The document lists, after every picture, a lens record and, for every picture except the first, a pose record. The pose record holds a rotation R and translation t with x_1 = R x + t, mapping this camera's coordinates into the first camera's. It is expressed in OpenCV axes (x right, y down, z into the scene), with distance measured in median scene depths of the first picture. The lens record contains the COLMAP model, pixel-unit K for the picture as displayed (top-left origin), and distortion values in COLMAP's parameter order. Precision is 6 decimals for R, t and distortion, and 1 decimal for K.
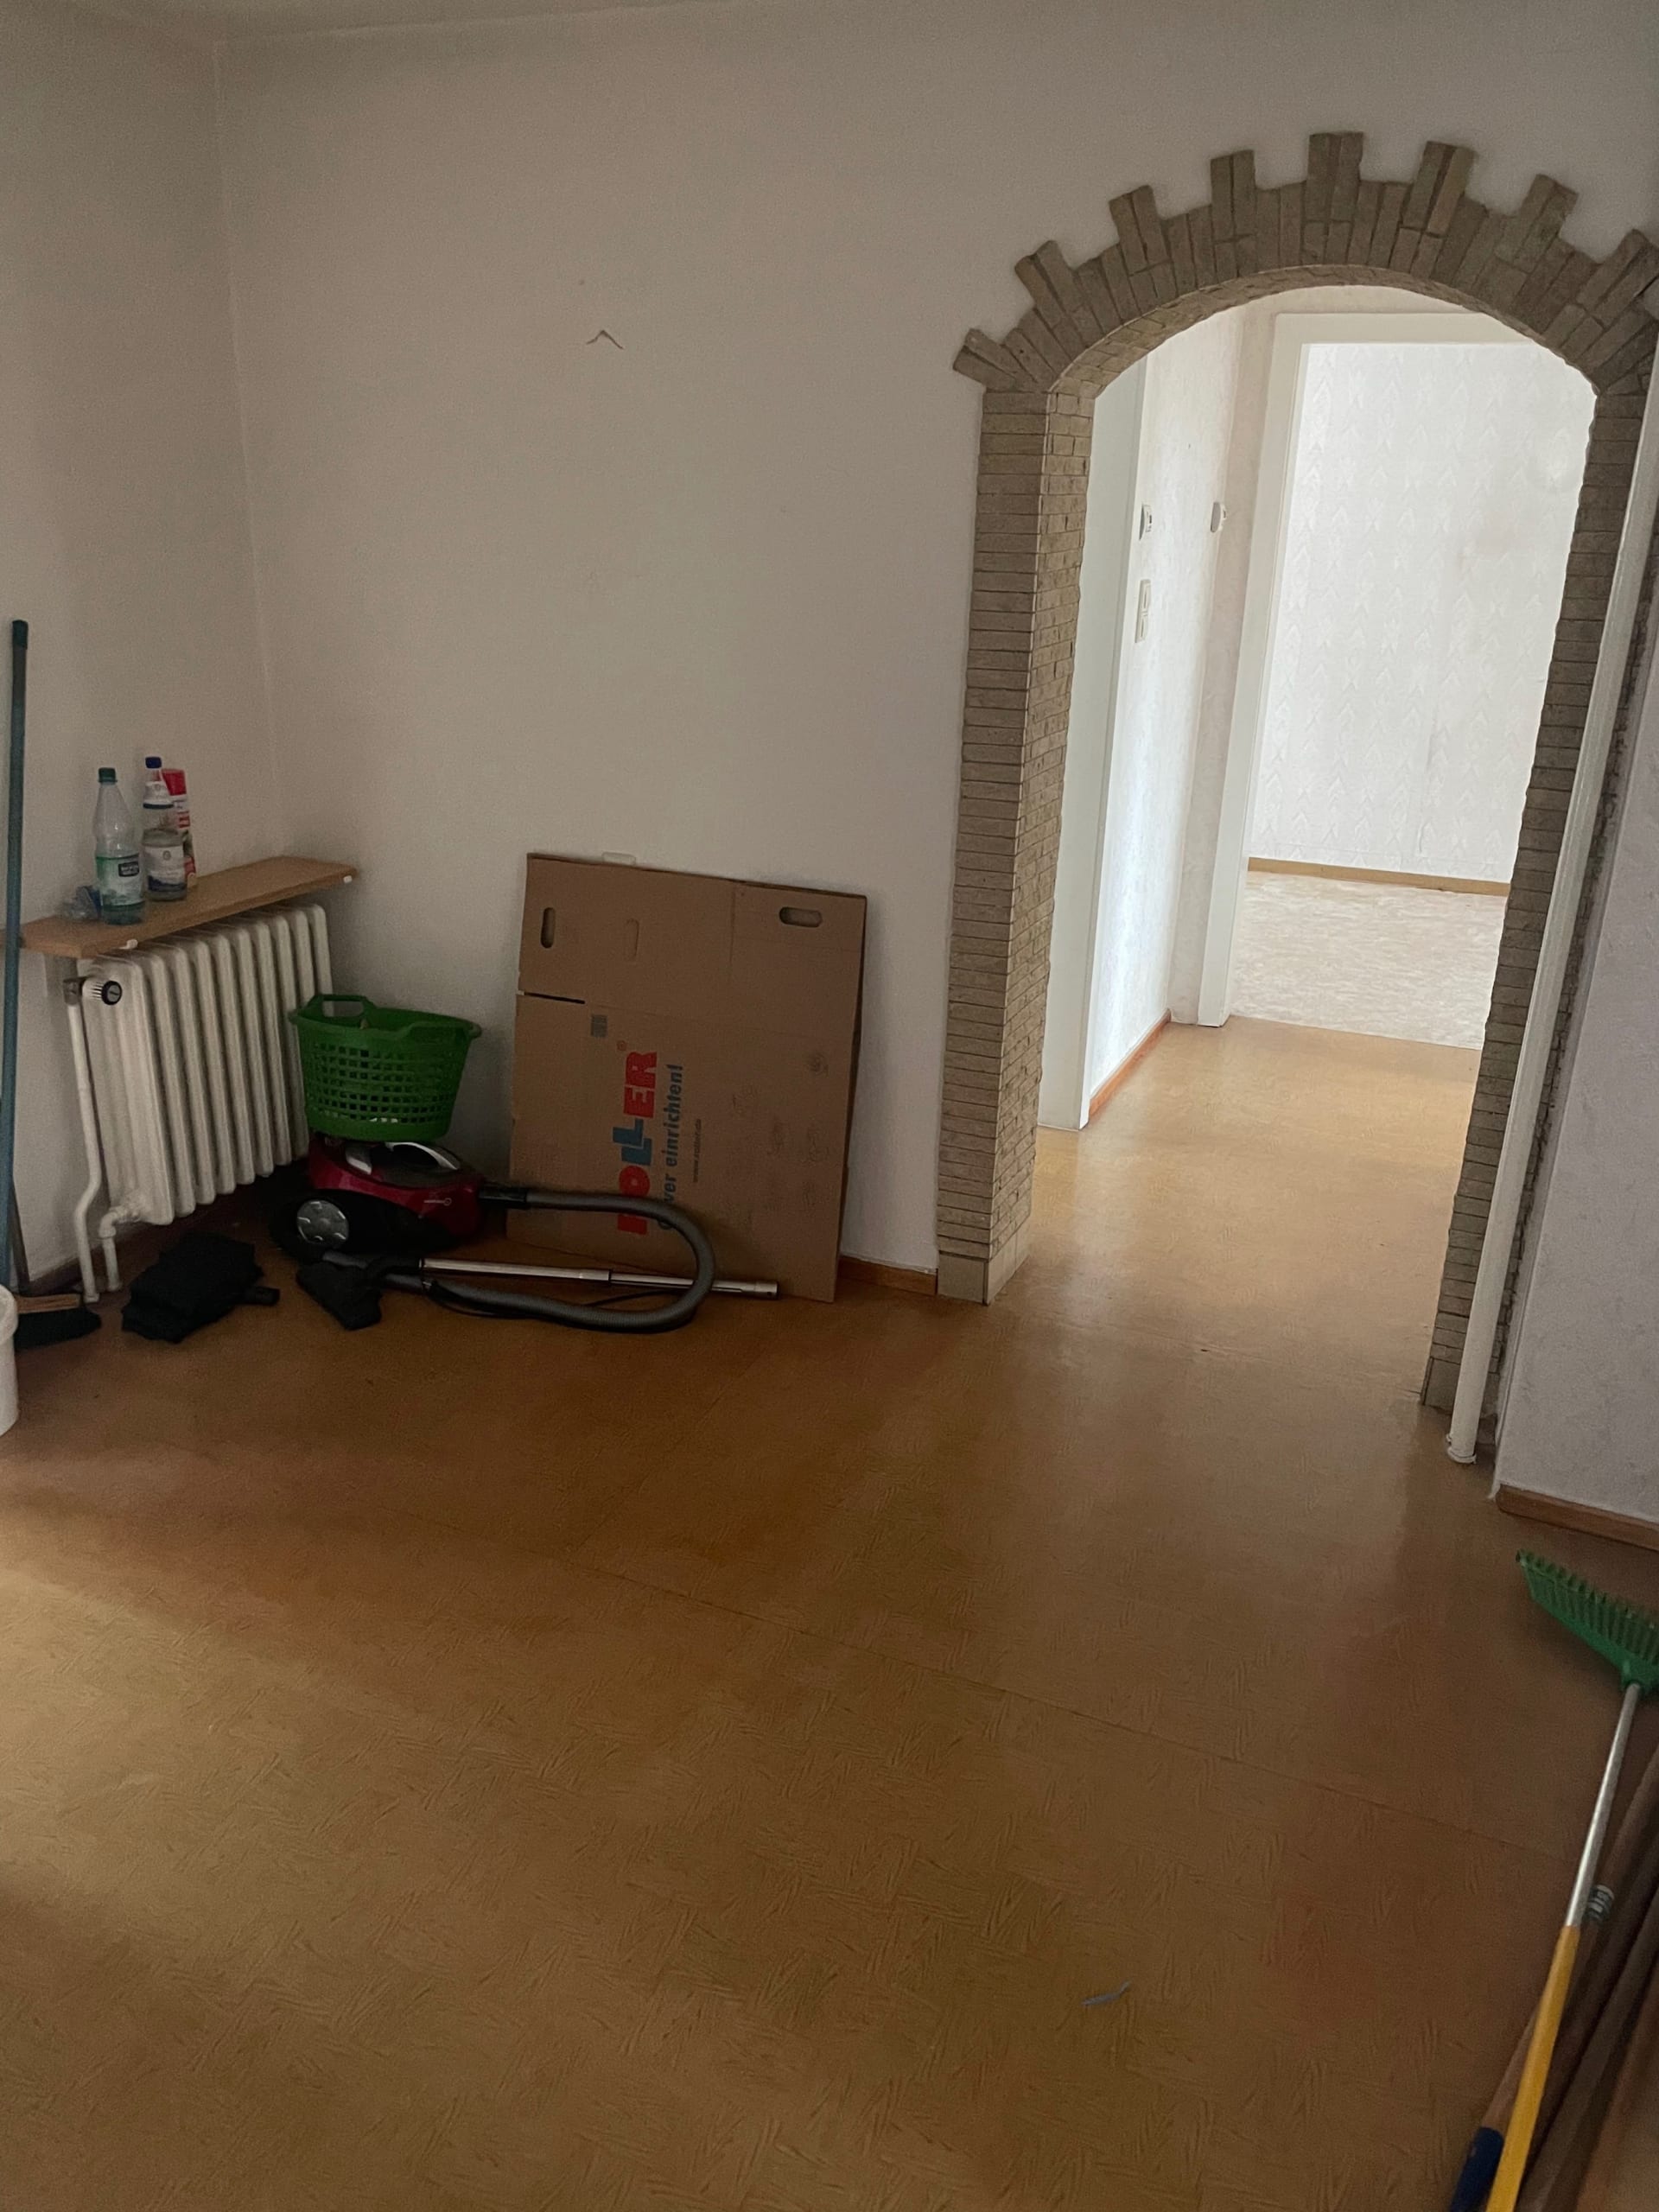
lens RADIAL K [[1717.5, 0, 820.0], [0, 1717.5, 1119.0], [0, 0, 1]] dist [0.094165, -0.092508]
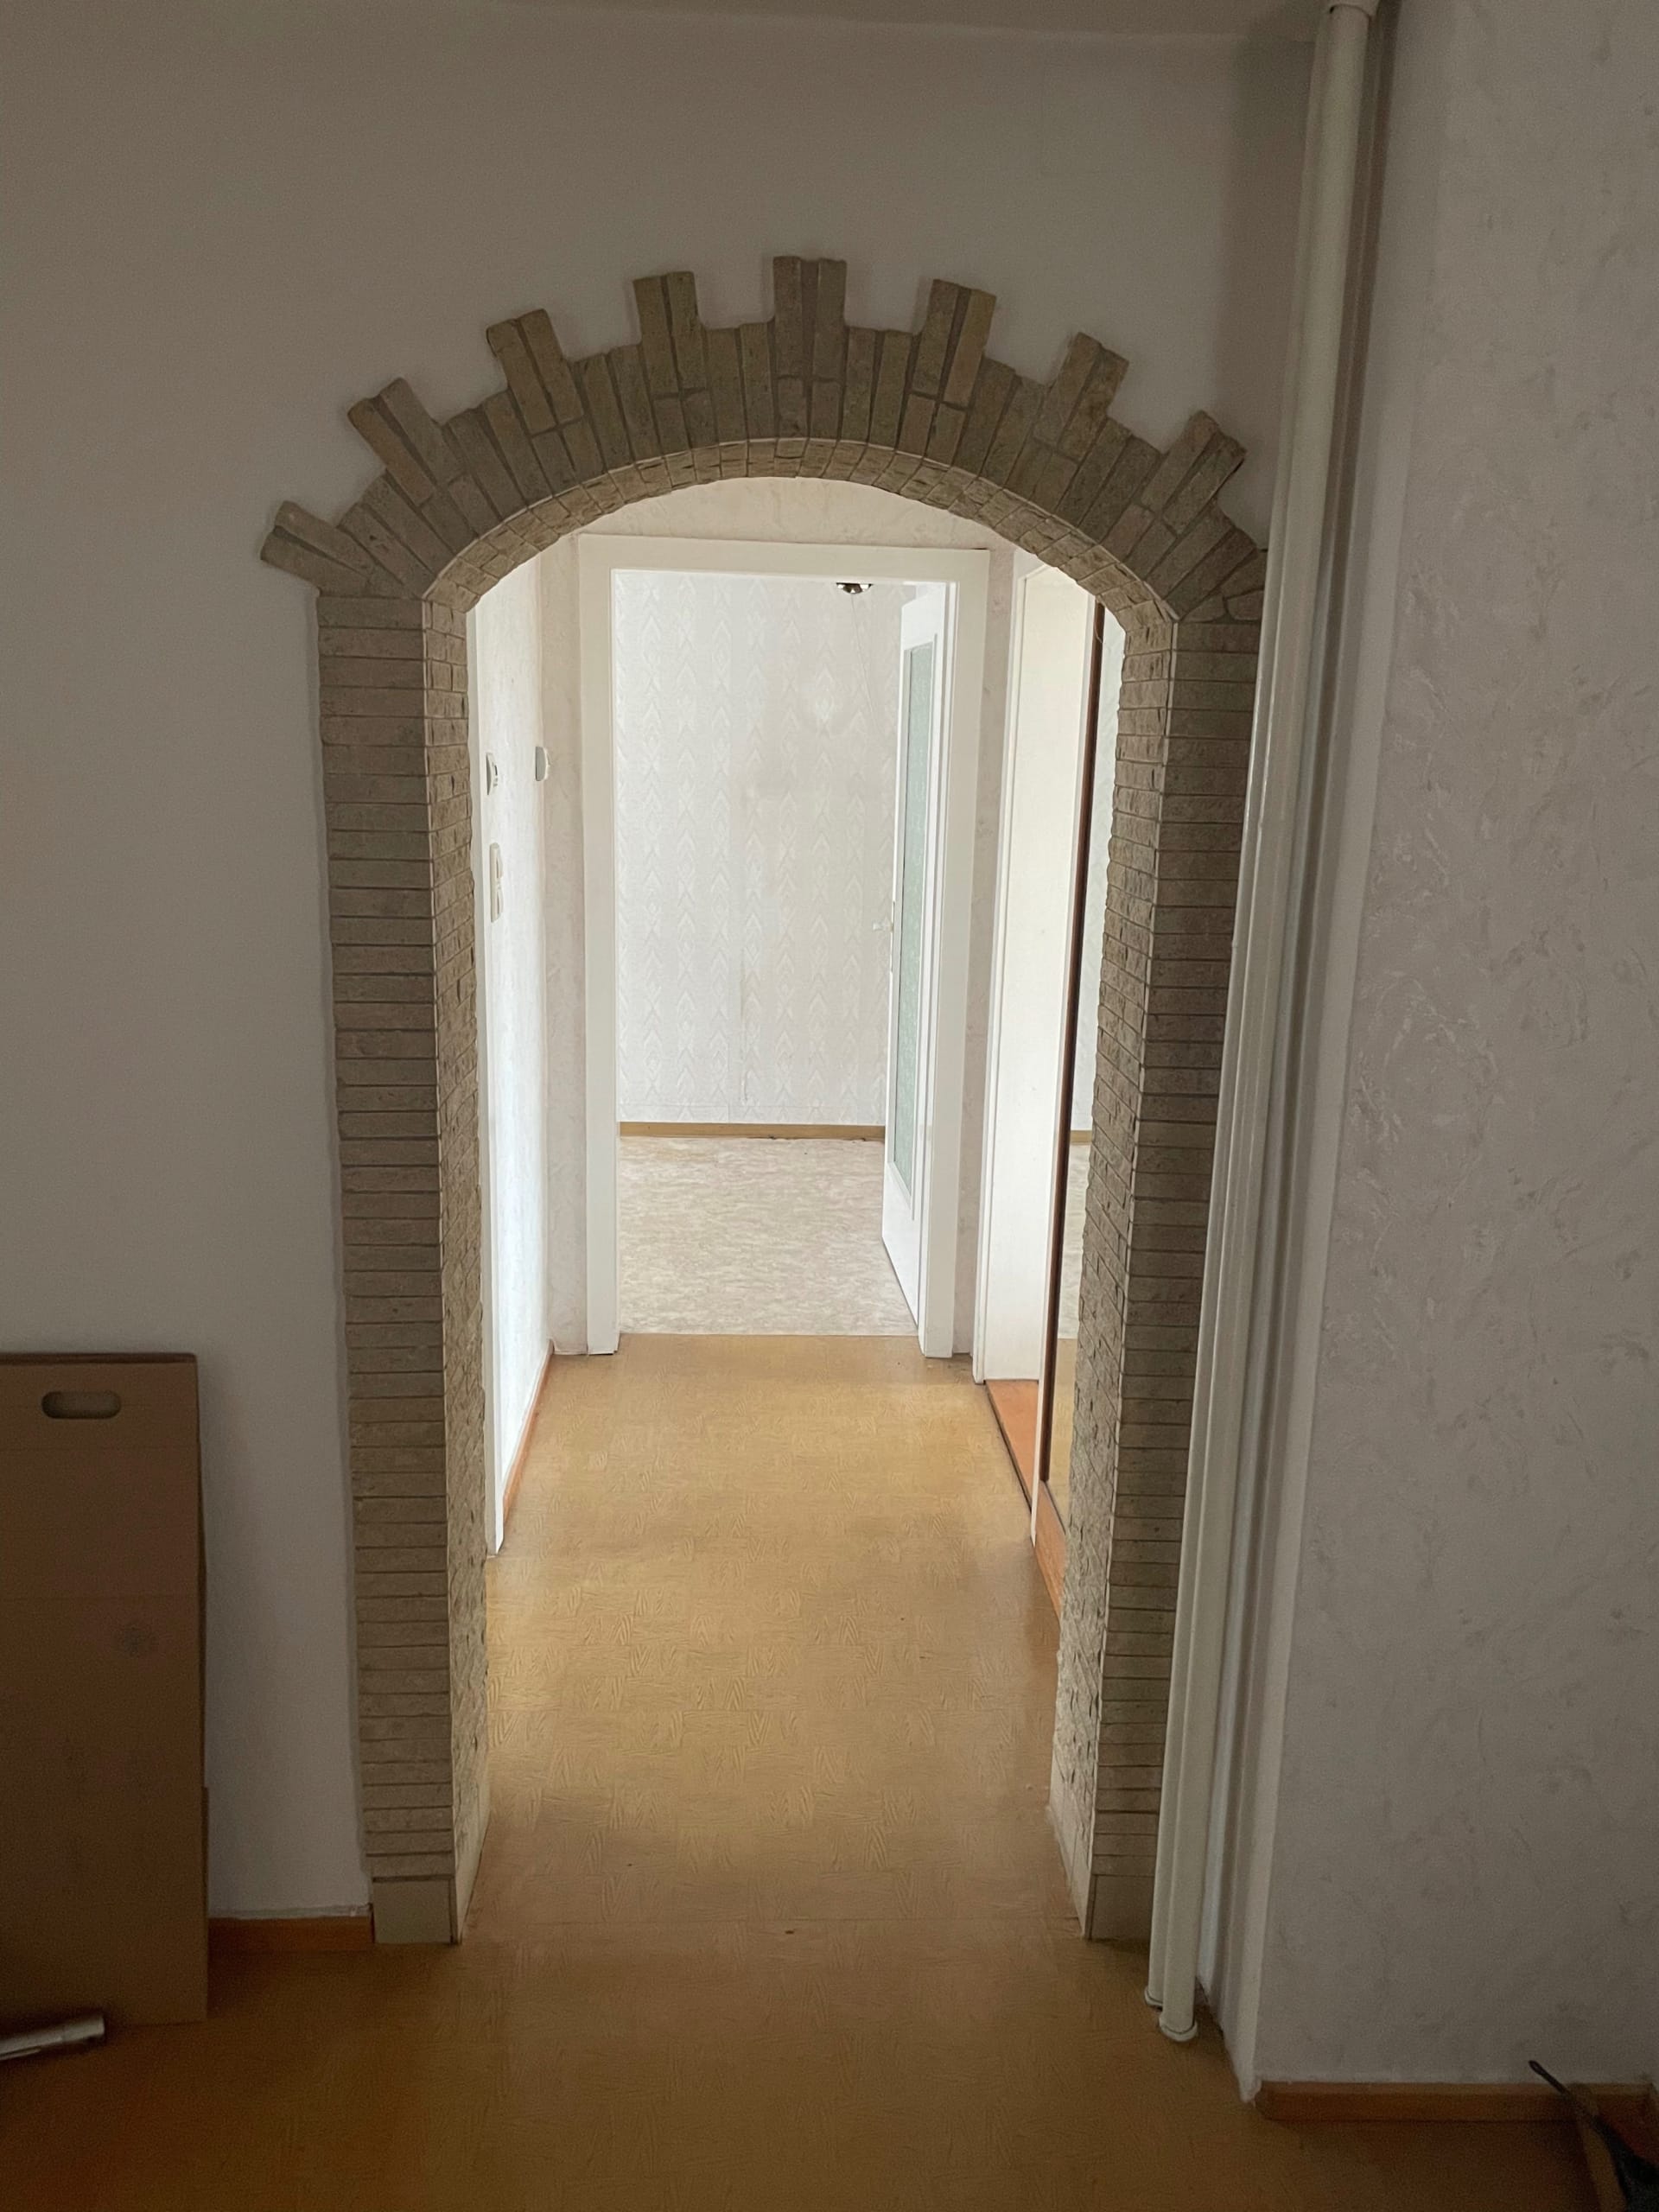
lens RADIAL K [[1717.5, 0, 827.7], [0, 1717.5, 1115.5], [0, 0, 1]] dist [0.094165, -0.092508]
pose [[0.897815, -0.104286, 0.427846, -0.031600], [0.156500, 0.983693, -0.088636, -0.137332], [-0.411625, 0.146536, 0.899495, 0.360342]]
